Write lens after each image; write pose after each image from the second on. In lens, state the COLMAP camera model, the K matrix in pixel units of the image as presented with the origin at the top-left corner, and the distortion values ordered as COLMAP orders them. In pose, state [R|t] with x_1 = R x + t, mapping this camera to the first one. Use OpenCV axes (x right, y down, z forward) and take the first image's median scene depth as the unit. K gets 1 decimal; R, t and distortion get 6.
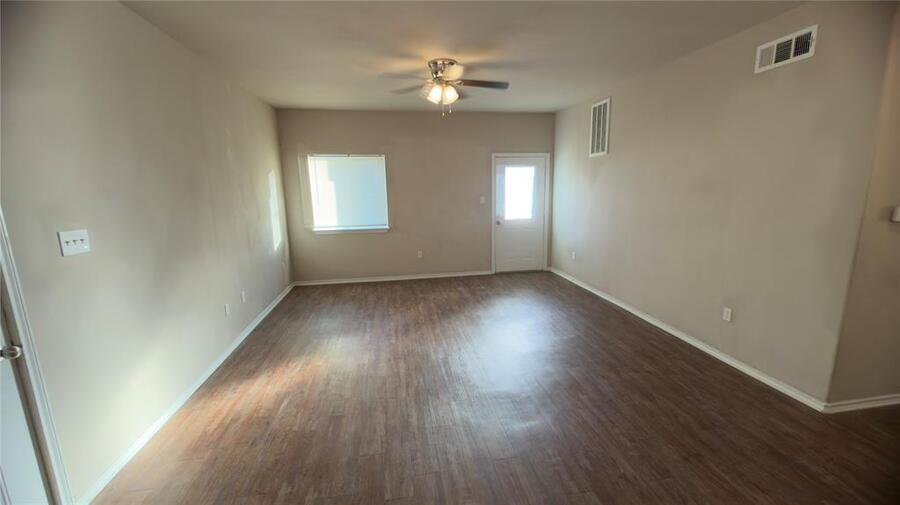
lens RADIAL K [[356.5, 0, 449.5], [0, 356.5, 253.7], [0, 0, 1]] dist [-0.000420, -0.000018]
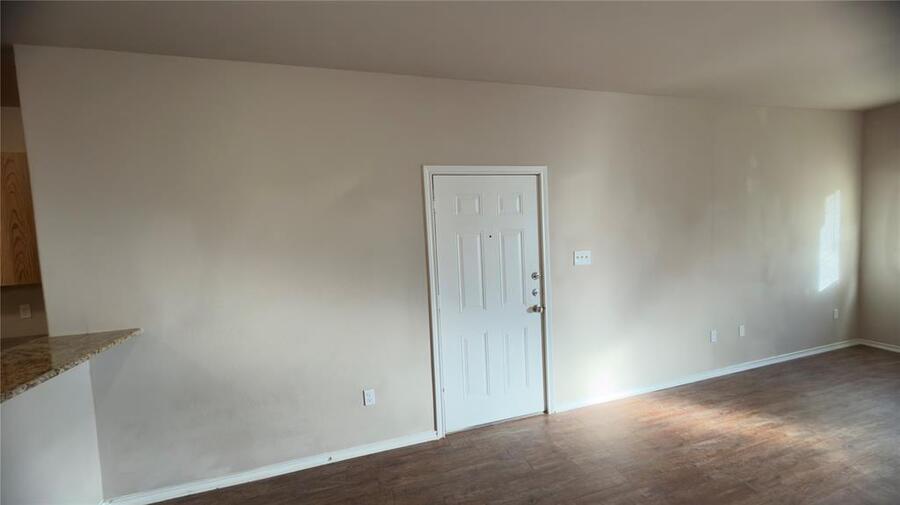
lens RADIAL K [[356.5, 0, 449.5], [0, 356.5, 253.7], [0, 0, 1]] dist [-0.000420, -0.000018]
pose [[0.124949, 0.072654, -0.989500, 0.215690], [-0.136383, 0.989106, 0.055403, -0.023914], [0.982745, 0.128028, 0.133496, 0.064319]]
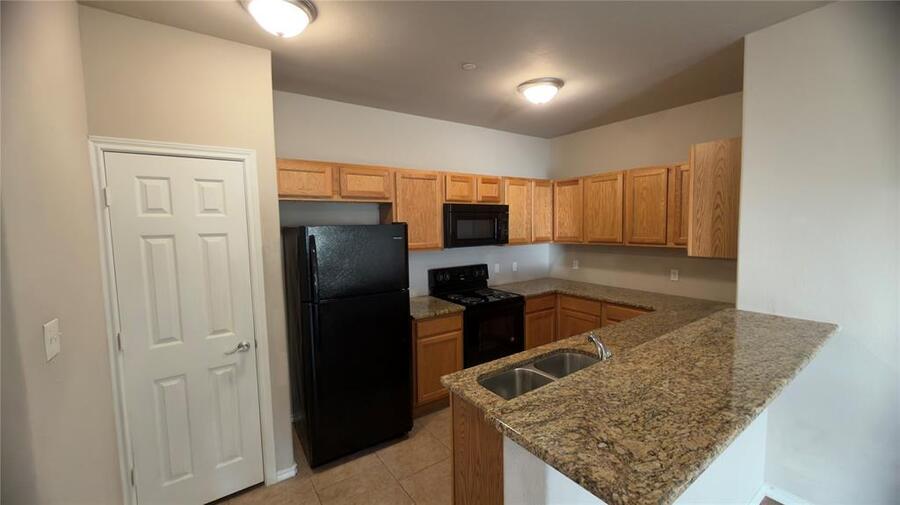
lens RADIAL K [[356.5, 0, 449.5], [0, 356.5, 253.7], [0, 0, 1]] dist [-0.000420, -0.000018]
pose [[-0.900858, 0.075563, -0.427488, 0.270610], [-0.037175, 0.967689, 0.249389, -0.007104], [0.432520, 0.240556, -0.868941, -0.110880]]
